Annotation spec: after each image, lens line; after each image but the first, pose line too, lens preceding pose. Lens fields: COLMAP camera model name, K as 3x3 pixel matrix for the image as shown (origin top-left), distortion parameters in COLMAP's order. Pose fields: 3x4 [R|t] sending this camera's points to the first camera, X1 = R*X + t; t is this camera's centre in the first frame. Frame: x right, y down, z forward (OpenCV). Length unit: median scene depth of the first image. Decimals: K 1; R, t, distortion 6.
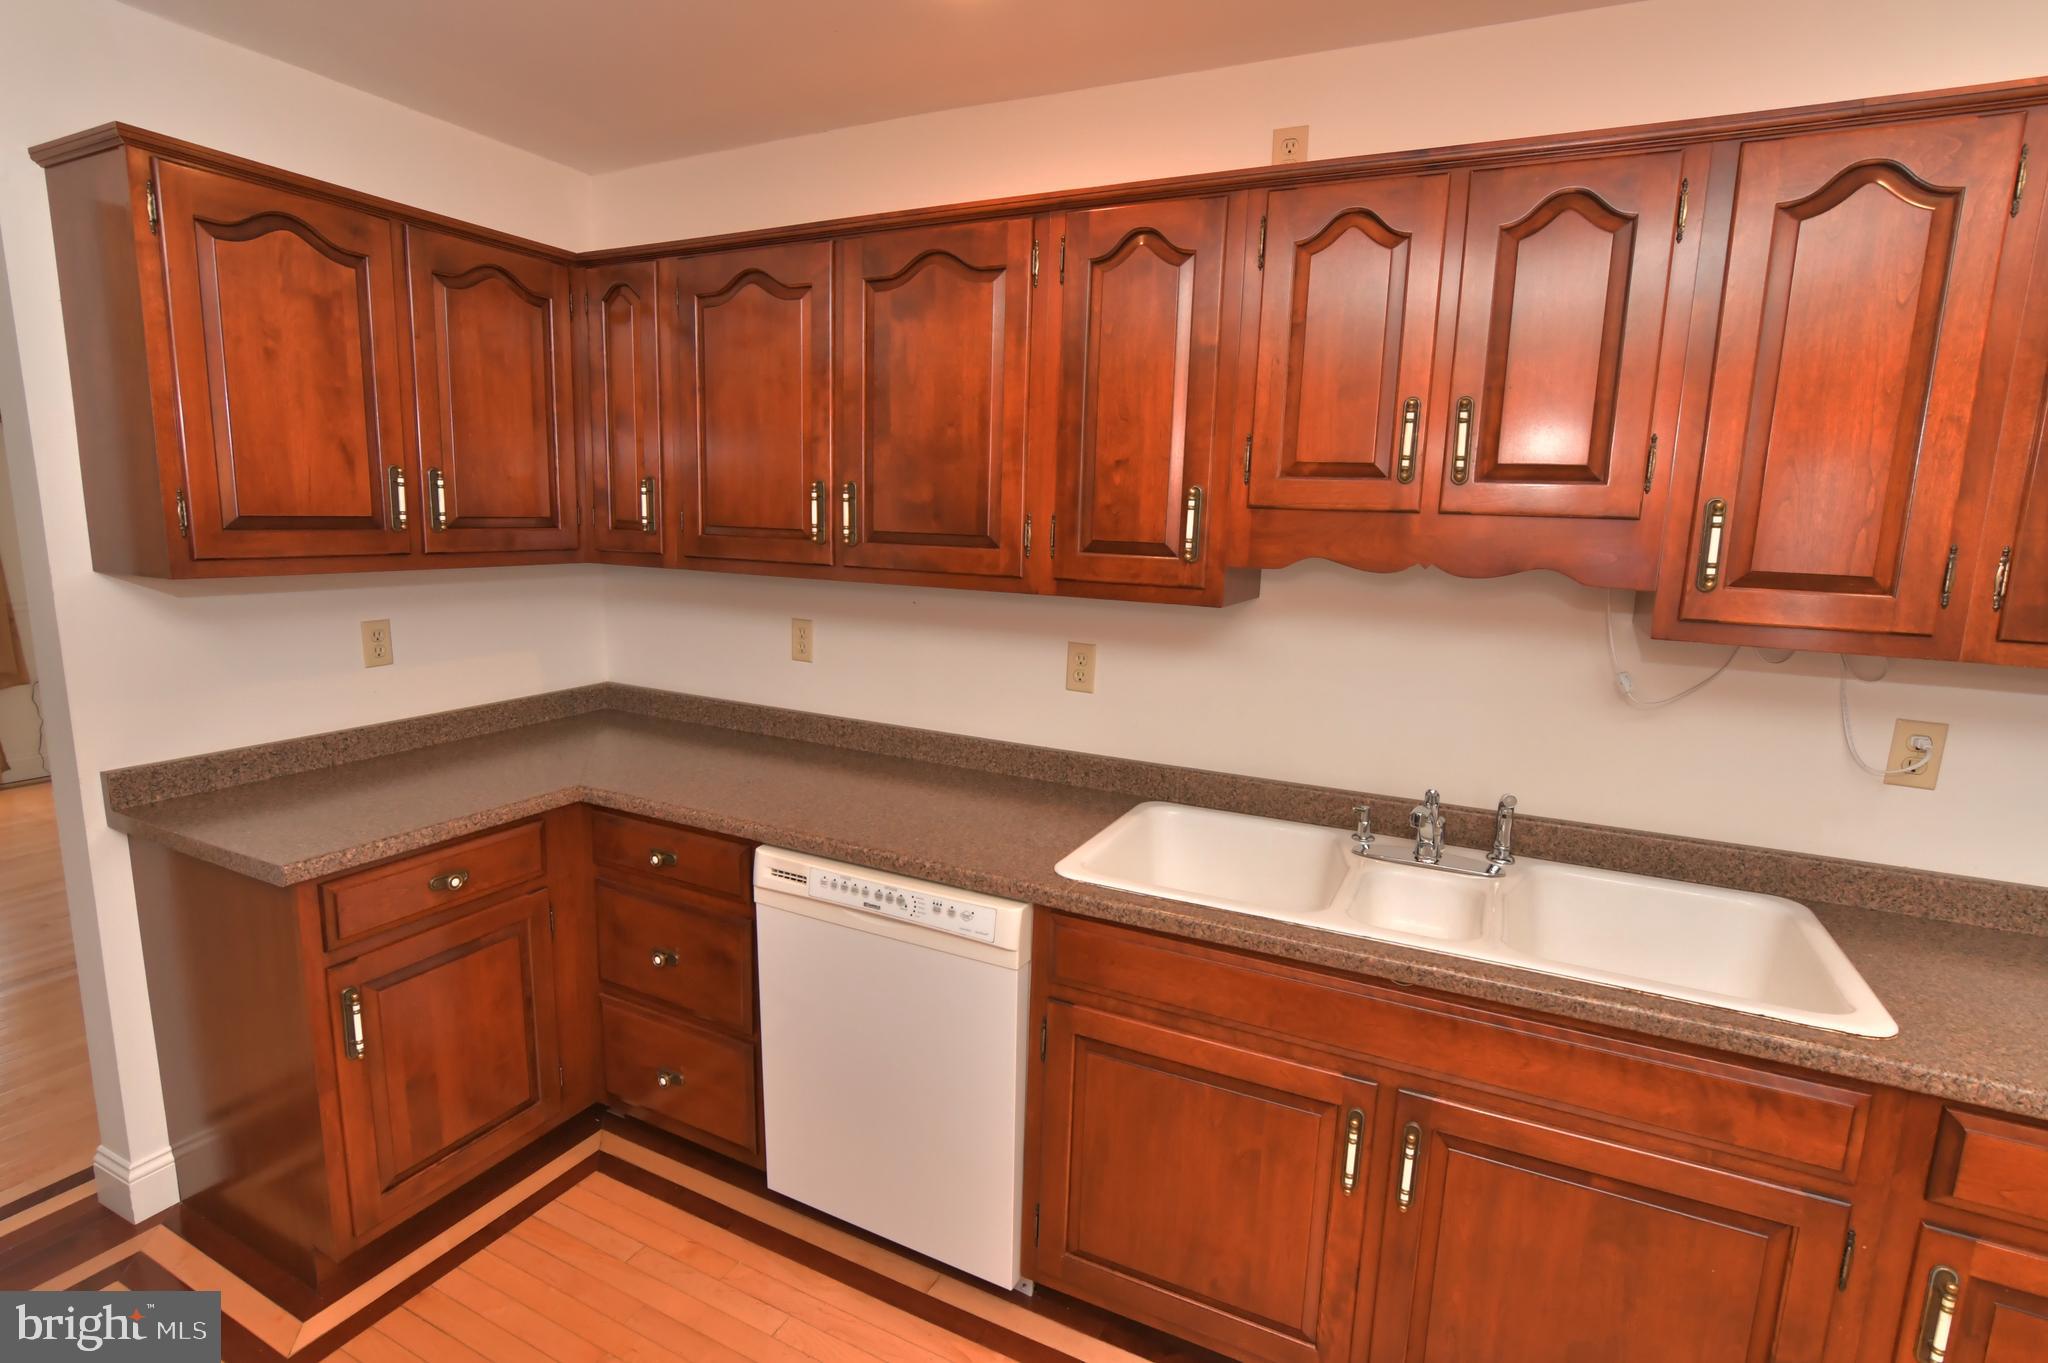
lens RADIAL K [[999.9, 0, 1023.6], [0, 999.9, 676.8], [0, 0, 1]] dist [-0.028220, 0.008083]
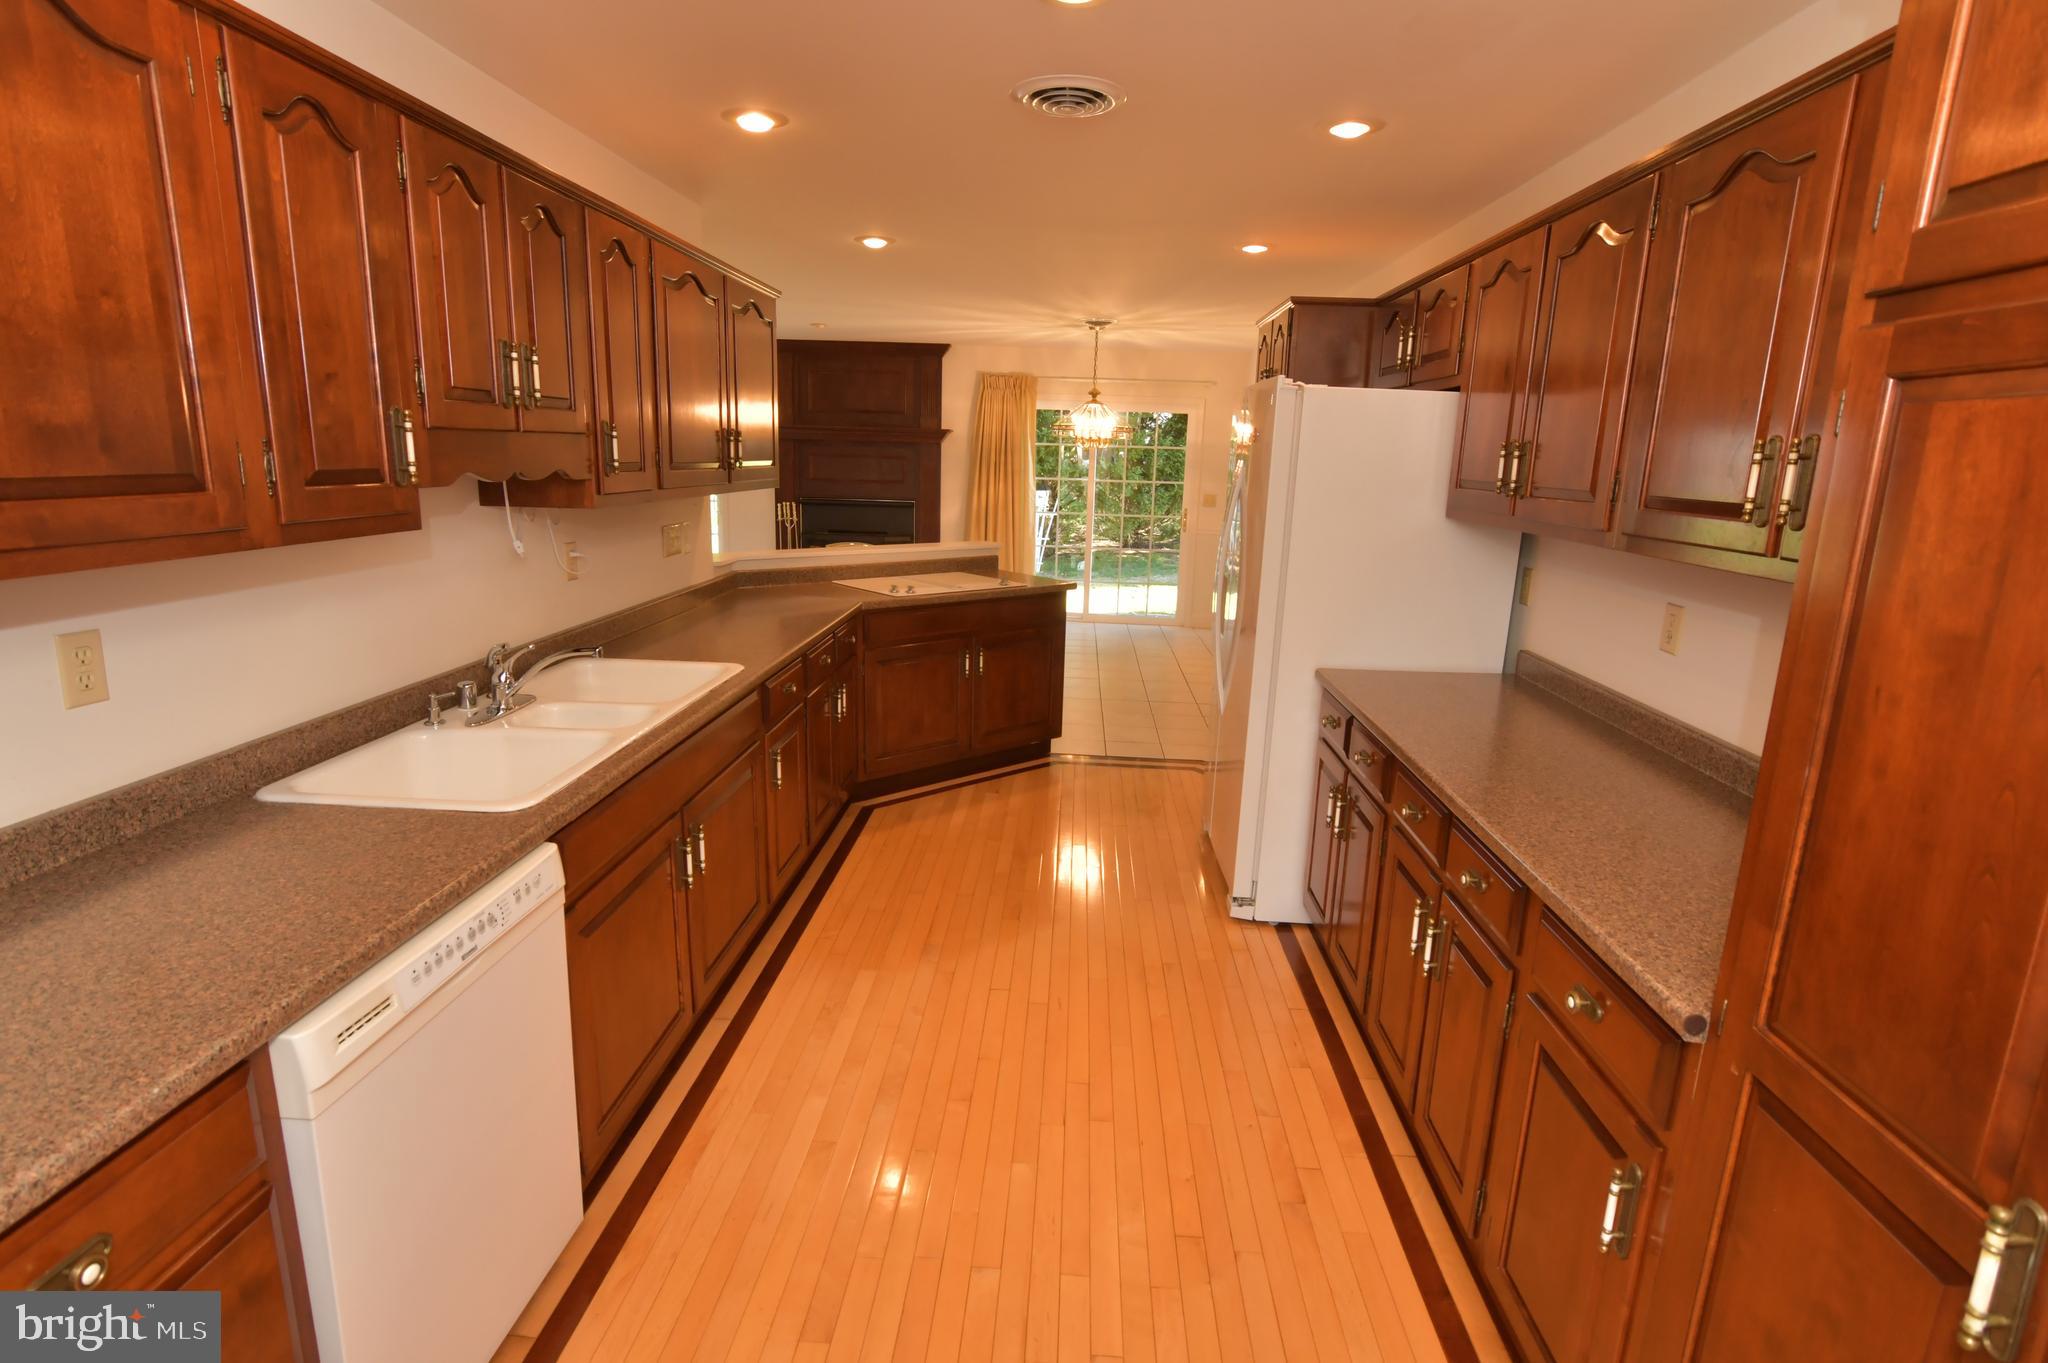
lens RADIAL K [[1028.4, 0, 1022.4], [0, 1028.4, 680.7], [0, 0, 1]] dist [-0.001746, -0.000292]
pose [[-0.402547, -0.238442, 0.883799, -0.956478], [0.114540, 0.944772, 0.307062, -0.166354], [-0.908205, 0.224837, -0.353004, 0.809249]]
